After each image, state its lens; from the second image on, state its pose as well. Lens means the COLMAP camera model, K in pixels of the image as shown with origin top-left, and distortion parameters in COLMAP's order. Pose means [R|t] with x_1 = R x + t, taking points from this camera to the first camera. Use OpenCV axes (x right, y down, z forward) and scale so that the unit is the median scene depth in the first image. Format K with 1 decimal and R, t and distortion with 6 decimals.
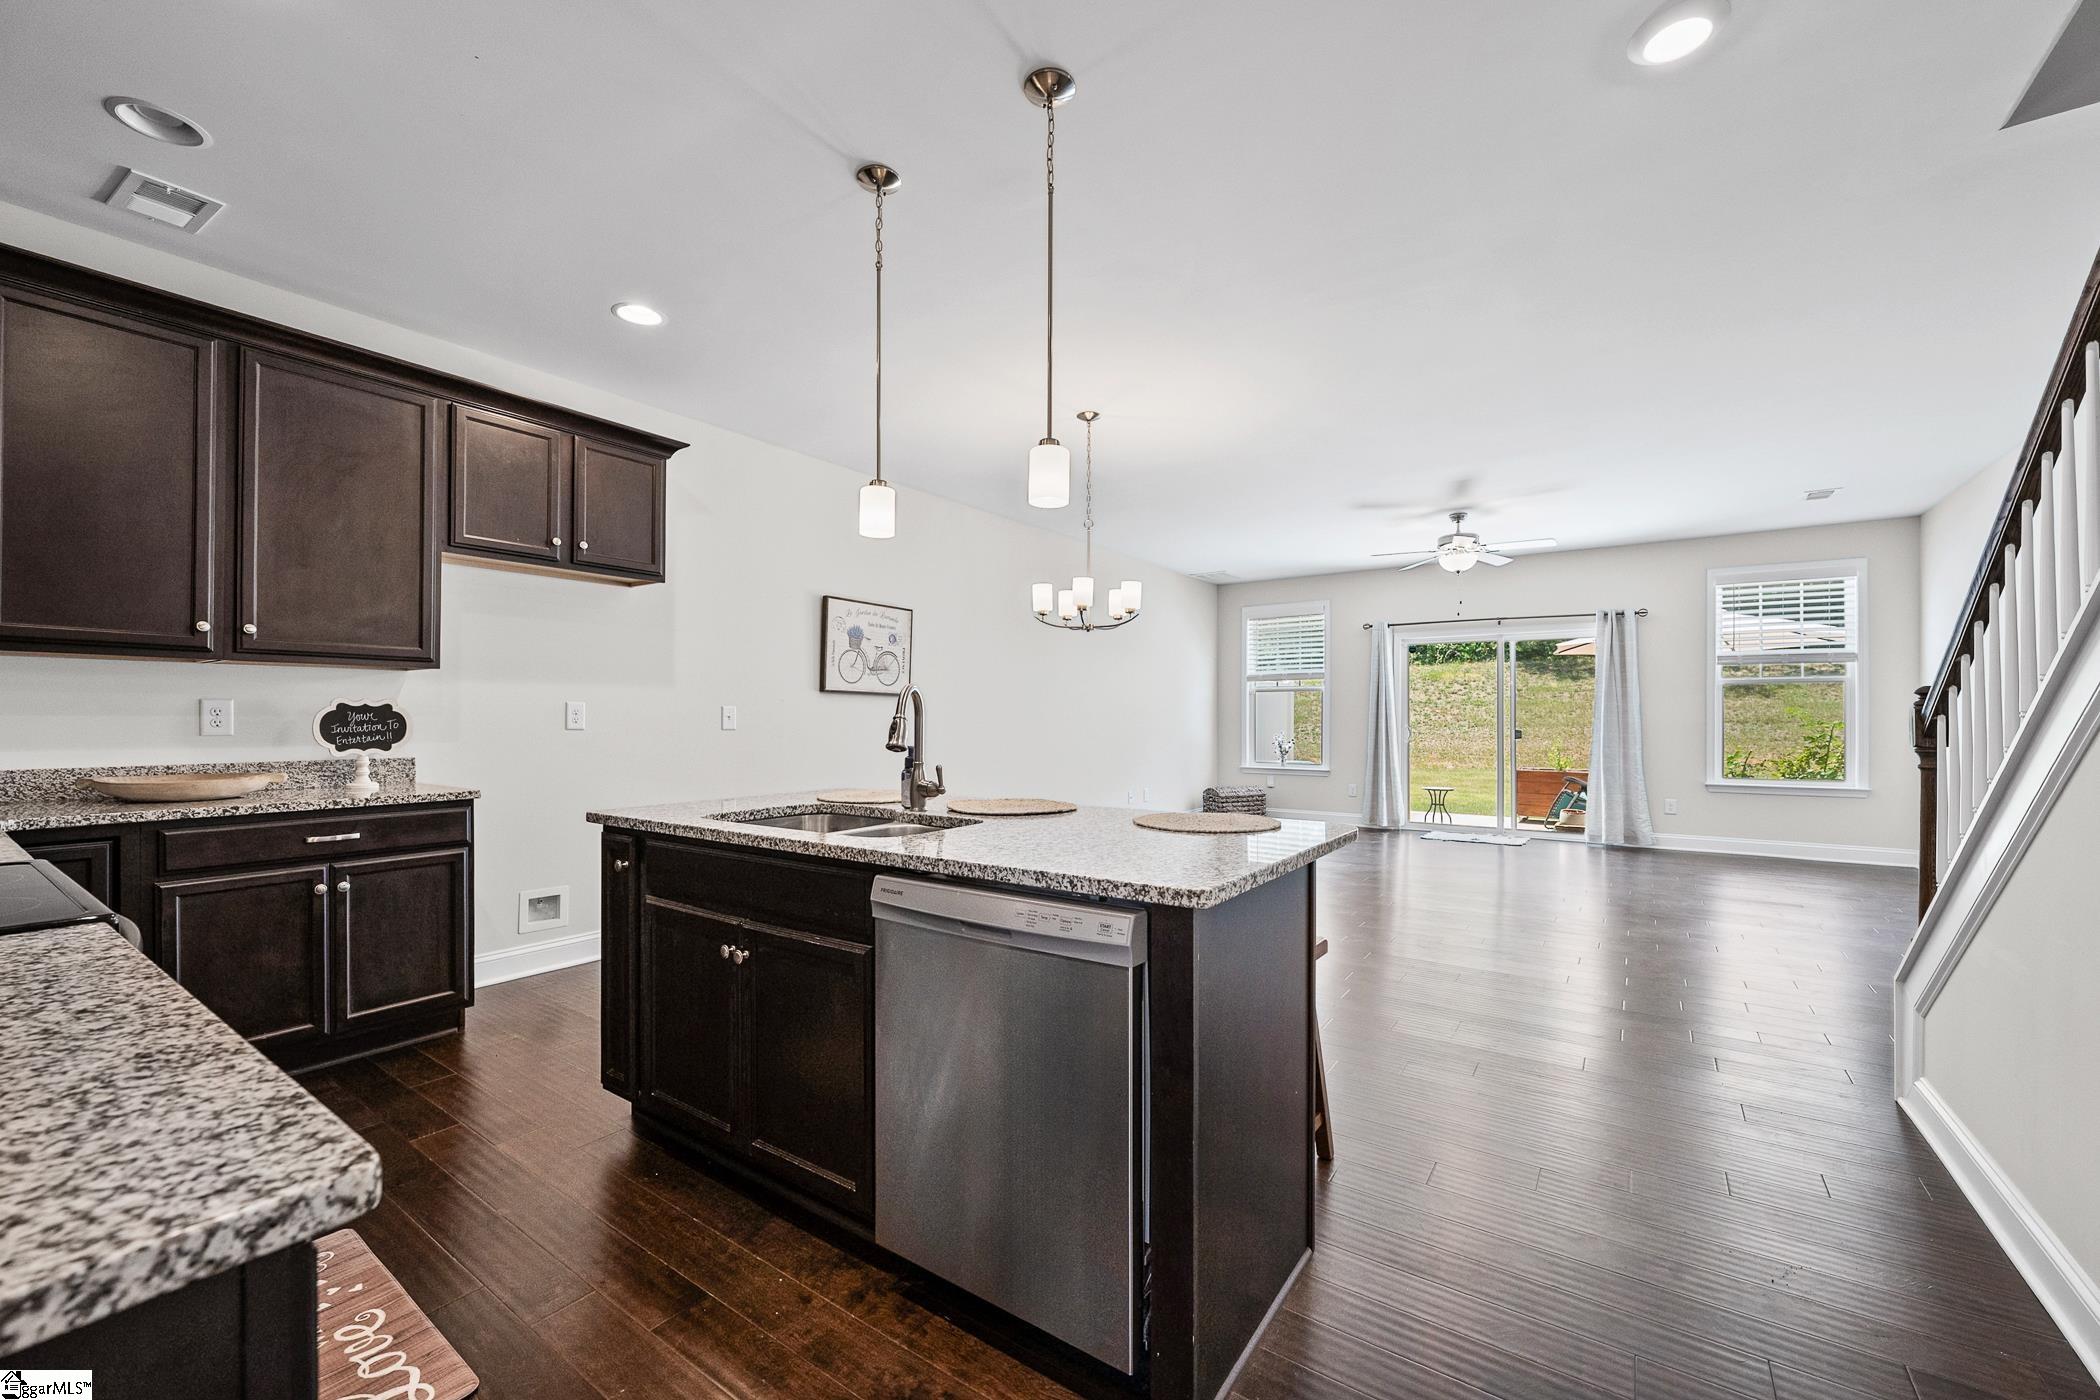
lens RADIAL K [[837.3, 0, 1044.7], [0, 837.3, 716.9], [0, 0, 1]] dist [0.001171, -0.000269]
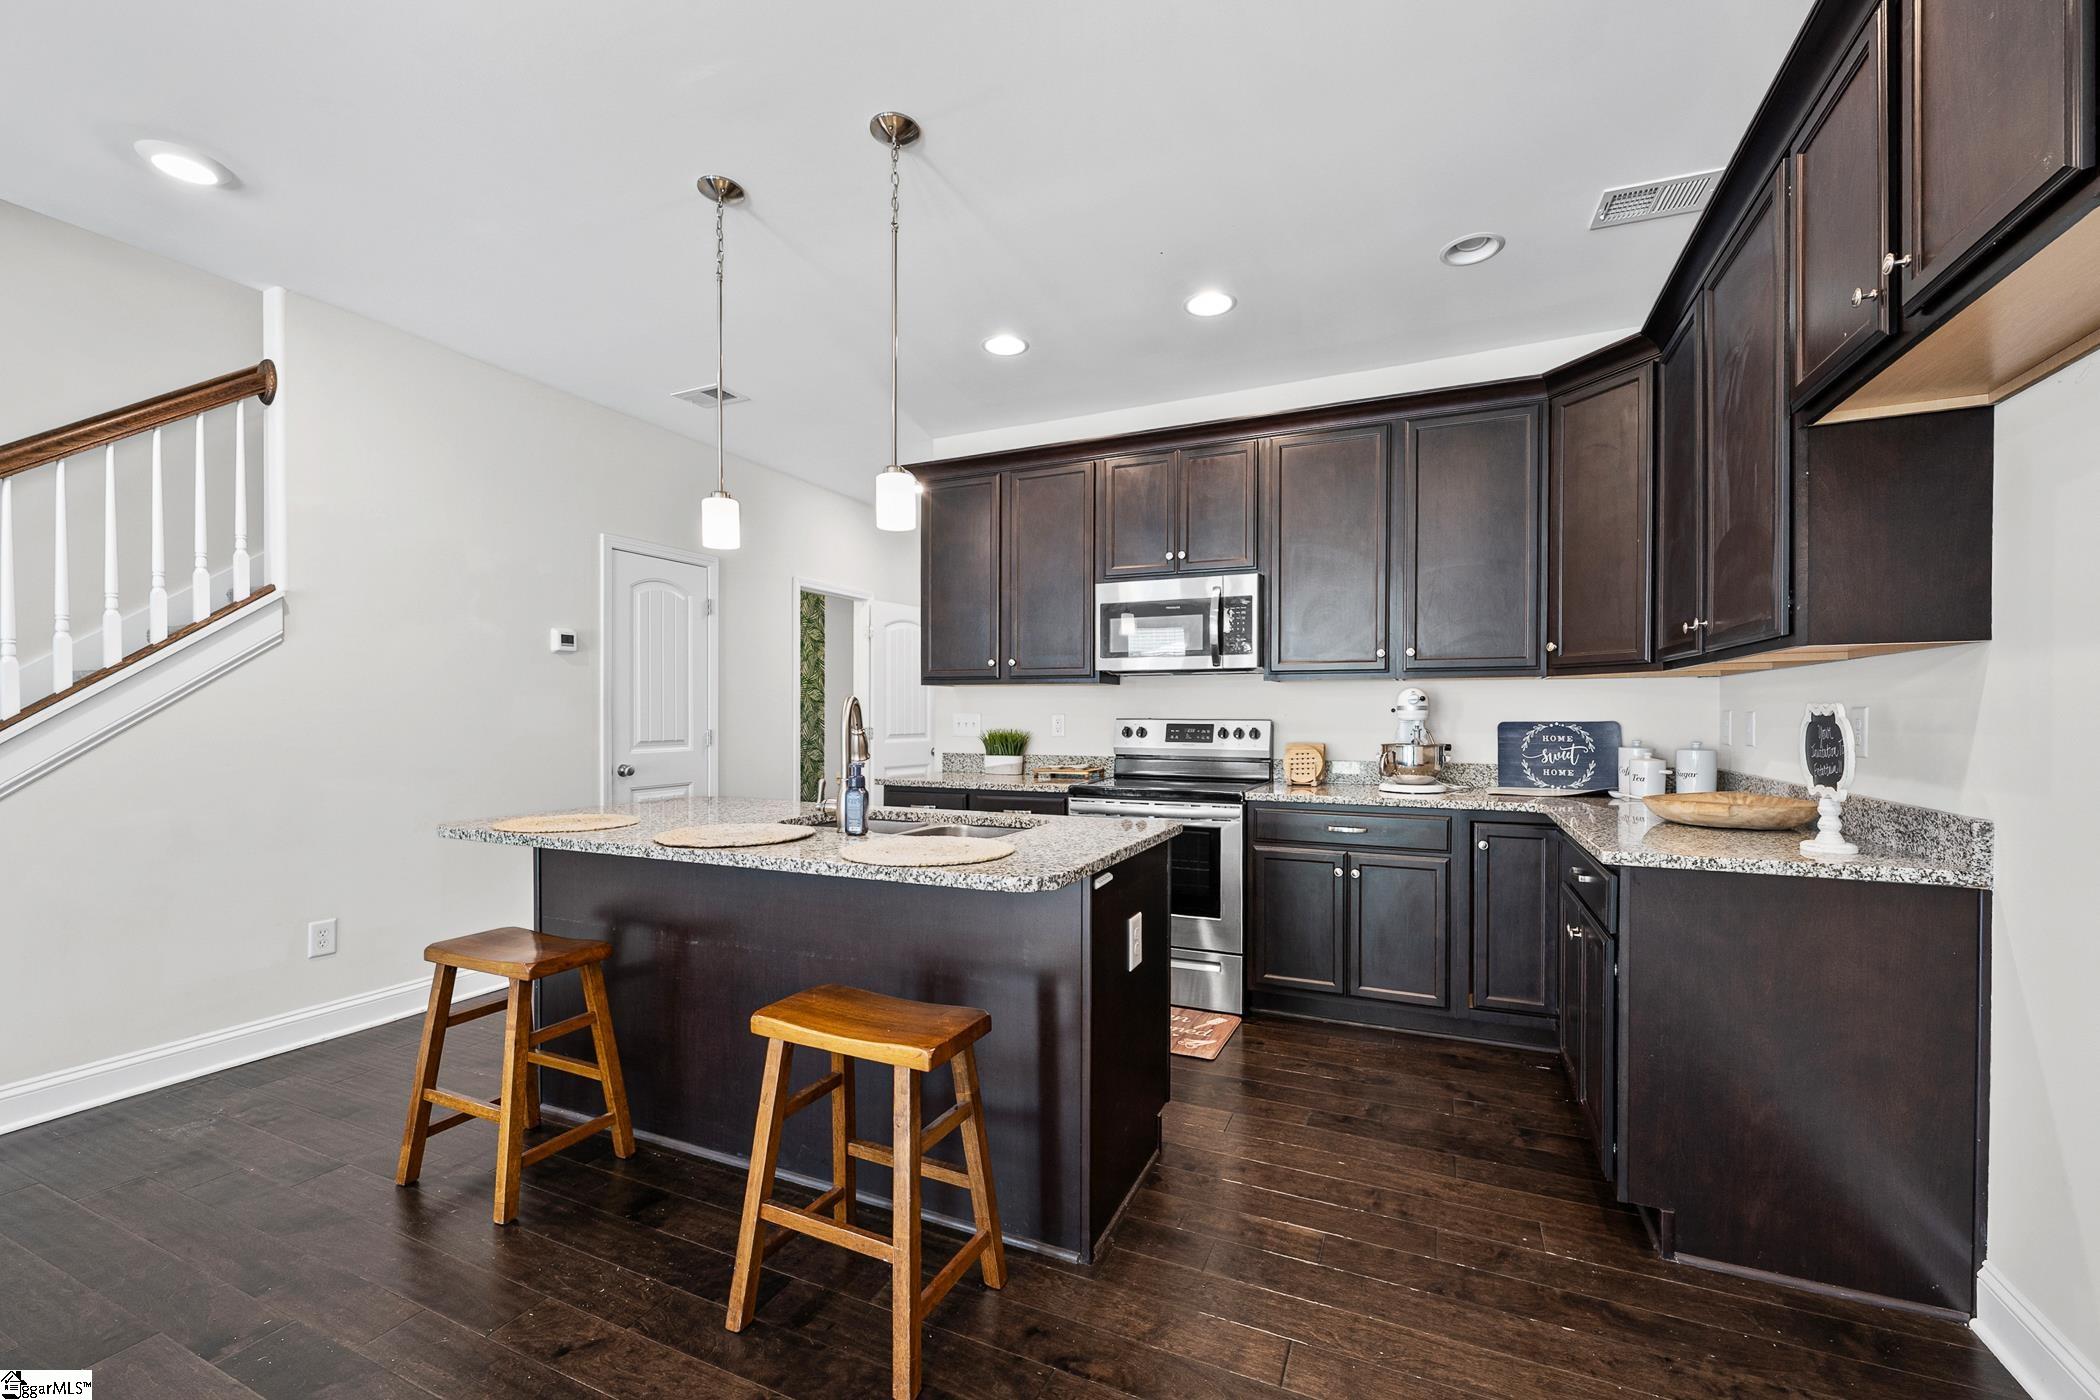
lens RADIAL K [[837.3, 0, 1061.1], [0, 837.3, 715.6], [0, 0, 1]] dist [0.001171, -0.000269]
pose [[-0.980675, -0.001107, -0.195638, -0.093237], [-0.000941, 0.999999, -0.000939, -0.006331], [0.195639, -0.000737, -0.980676, 0.891237]]
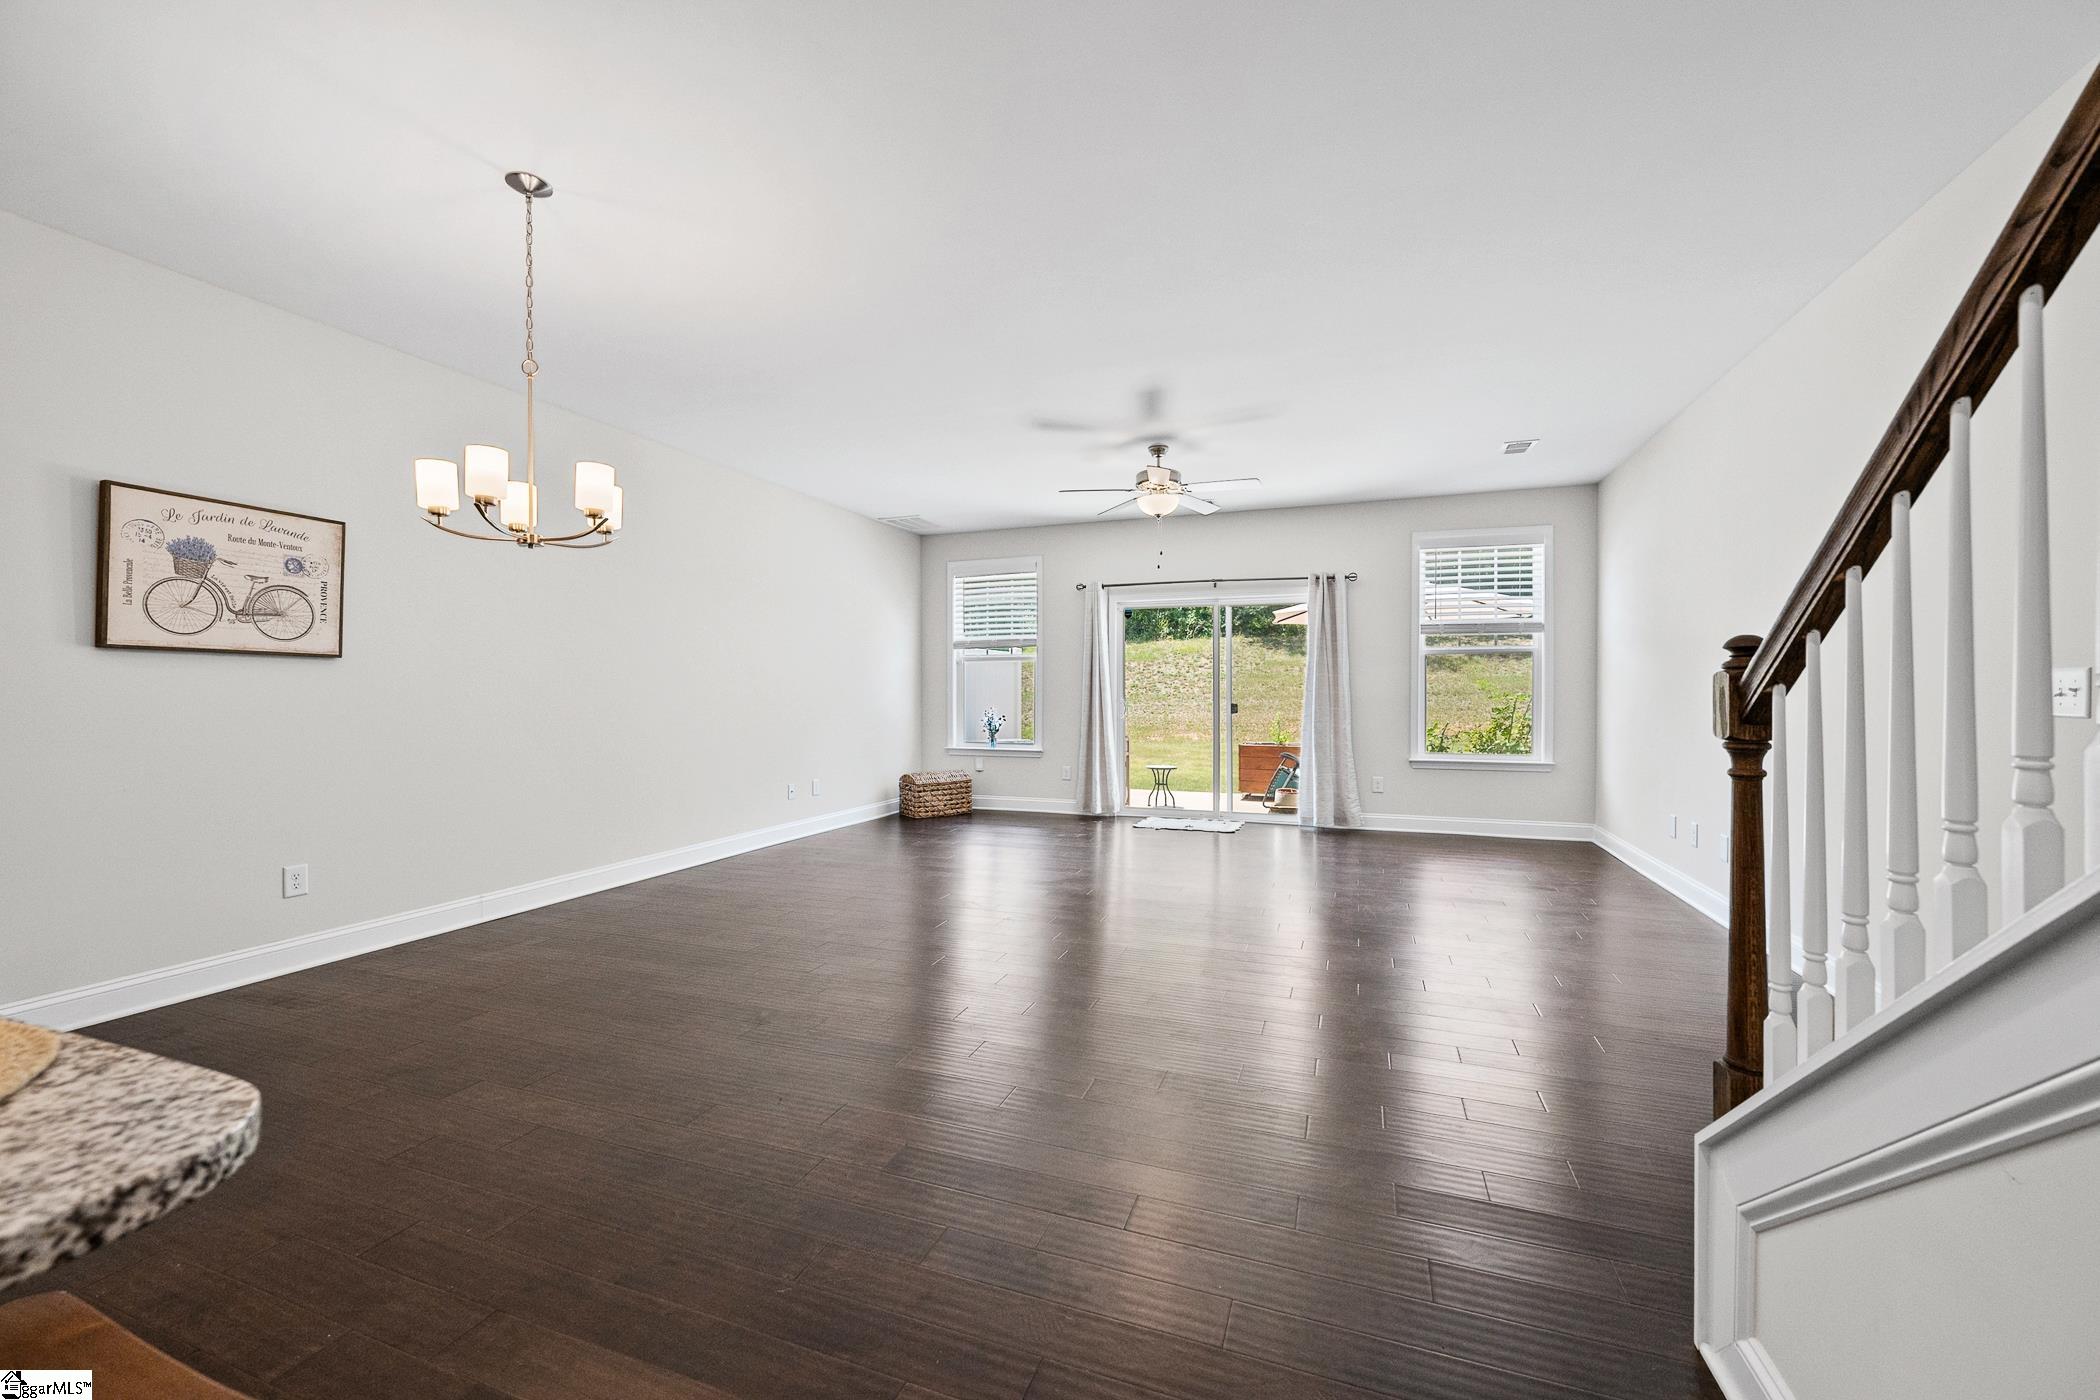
lens RADIAL K [[837.3, 0, 1047.3], [0, 837.3, 701.2], [0, 0, 1]] dist [0.001171, -0.000269]
pose [[0.965911, -0.005421, 0.258817, 0.208323], [0.002011, 0.999908, 0.013440, 0.000239], [-0.258866, -0.012462, 0.965833, 0.269555]]
